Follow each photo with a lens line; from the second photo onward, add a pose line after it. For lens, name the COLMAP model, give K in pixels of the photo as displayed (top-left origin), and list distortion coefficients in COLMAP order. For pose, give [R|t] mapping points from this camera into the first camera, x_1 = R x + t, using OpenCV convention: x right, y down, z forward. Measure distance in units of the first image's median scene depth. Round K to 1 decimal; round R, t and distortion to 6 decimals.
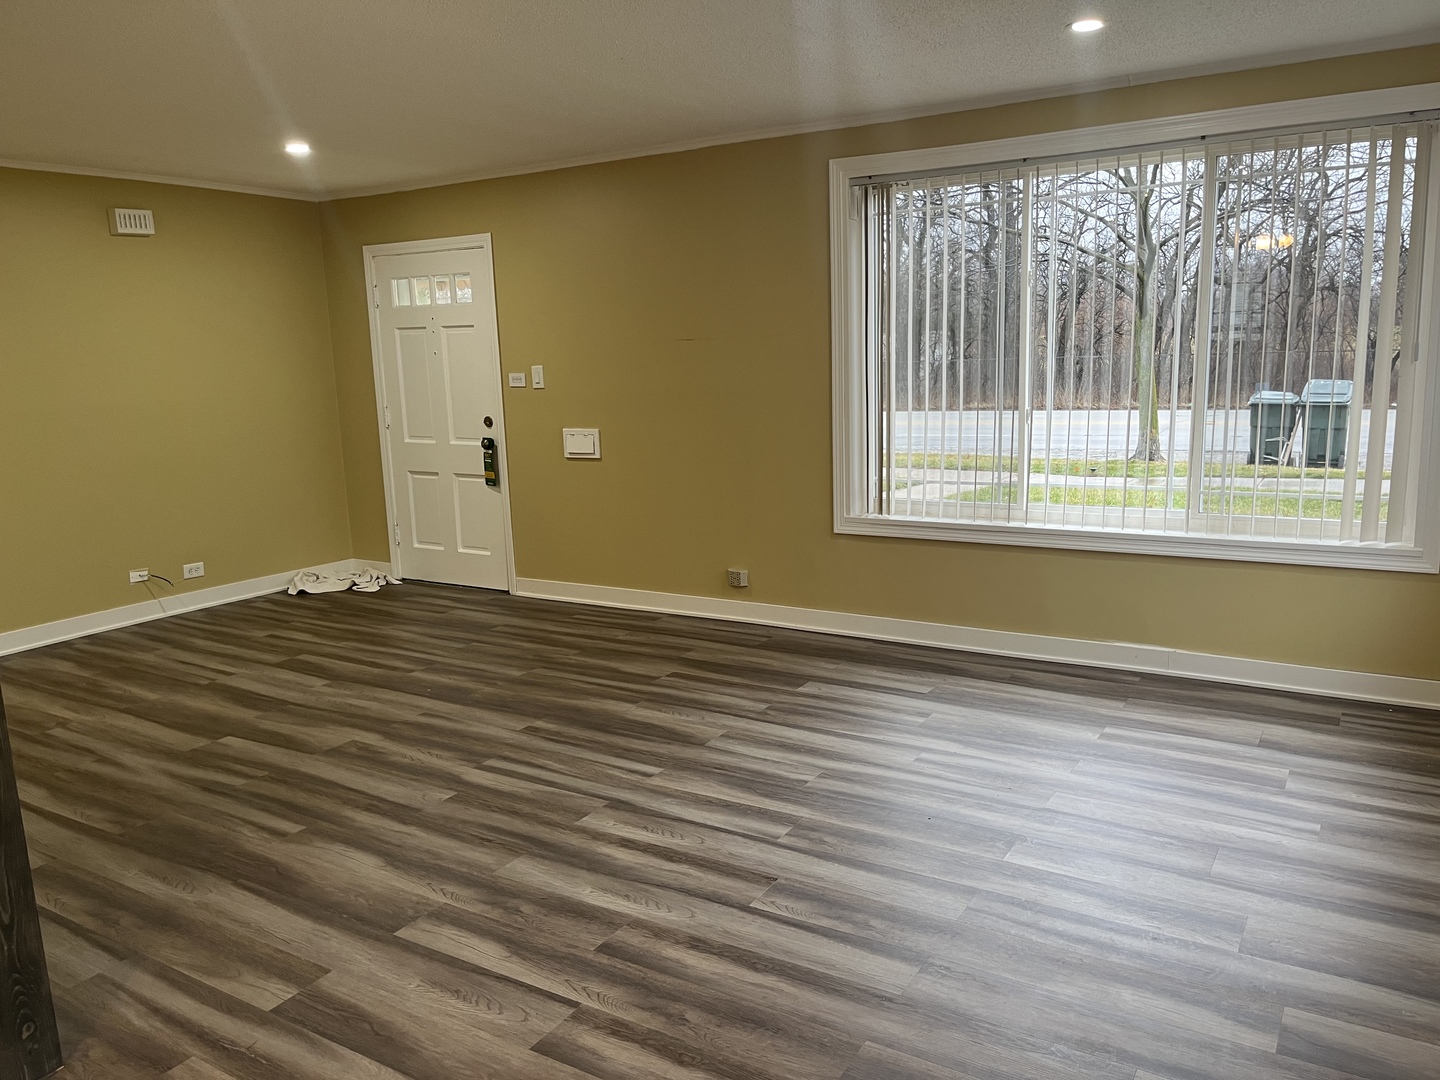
lens RADIAL K [[1086.8, 0, 718.6], [0, 1086.8, 541.1], [0, 0, 1]] dist [0.028535, -0.037340]
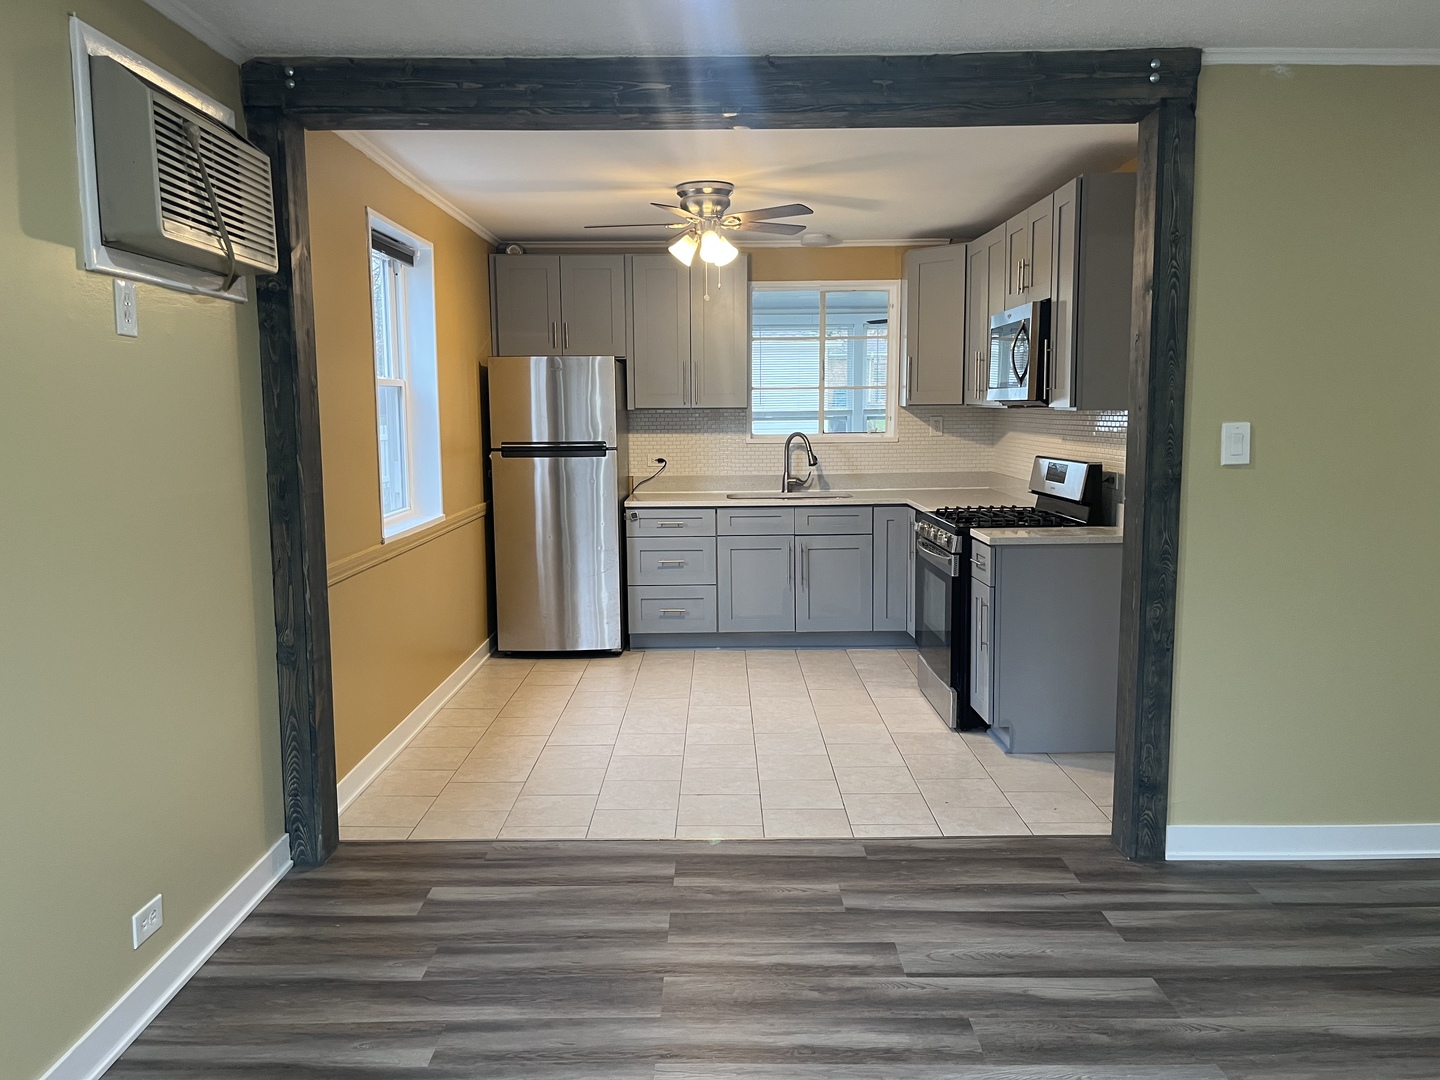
lens RADIAL K [[1086.8, 0, 715.1], [0, 1086.8, 535.3], [0, 0, 1]] dist [0.028535, -0.037340]
pose [[-0.850008, 0.102068, -0.516787, 0.382920], [-0.062776, 0.954430, 0.291759, -0.215034], [0.523017, 0.280439, -0.804865, 1.114944]]
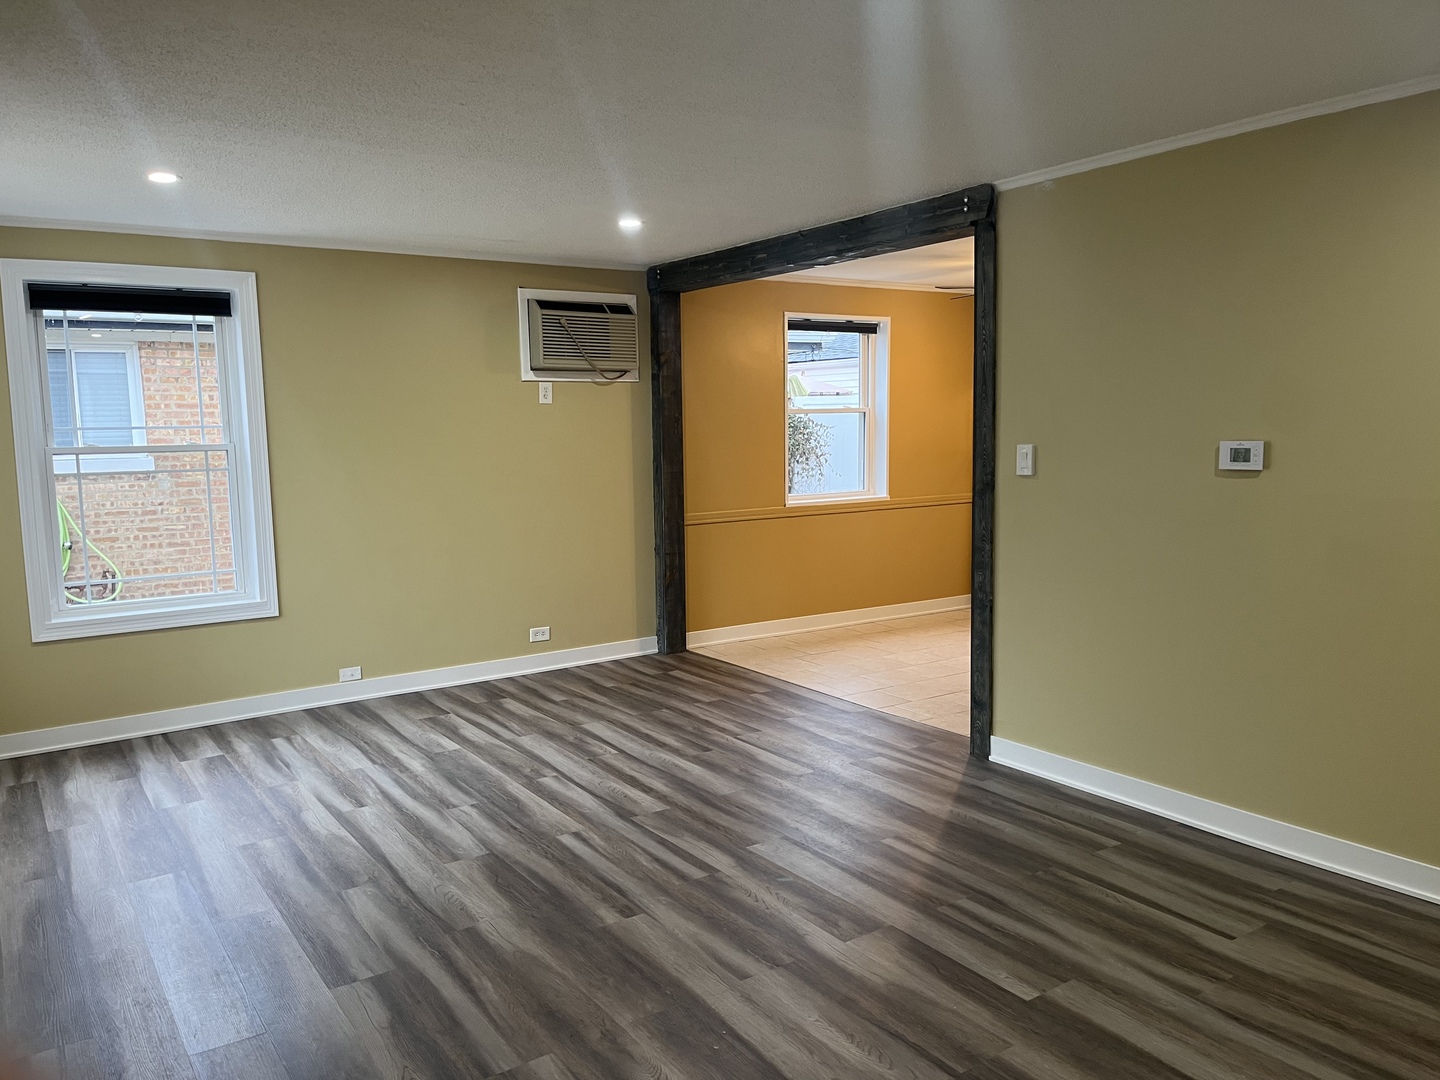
lens RADIAL K [[1086.8, 0, 720.6], [0, 1086.8, 544.4], [0, 0, 1]] dist [0.028535, -0.037340]
pose [[-0.914088, 0.001109, 0.405515, -0.635815], [0.119325, 0.956459, 0.266359, -0.326715], [-0.387564, 0.291863, -0.874420, 1.820768]]
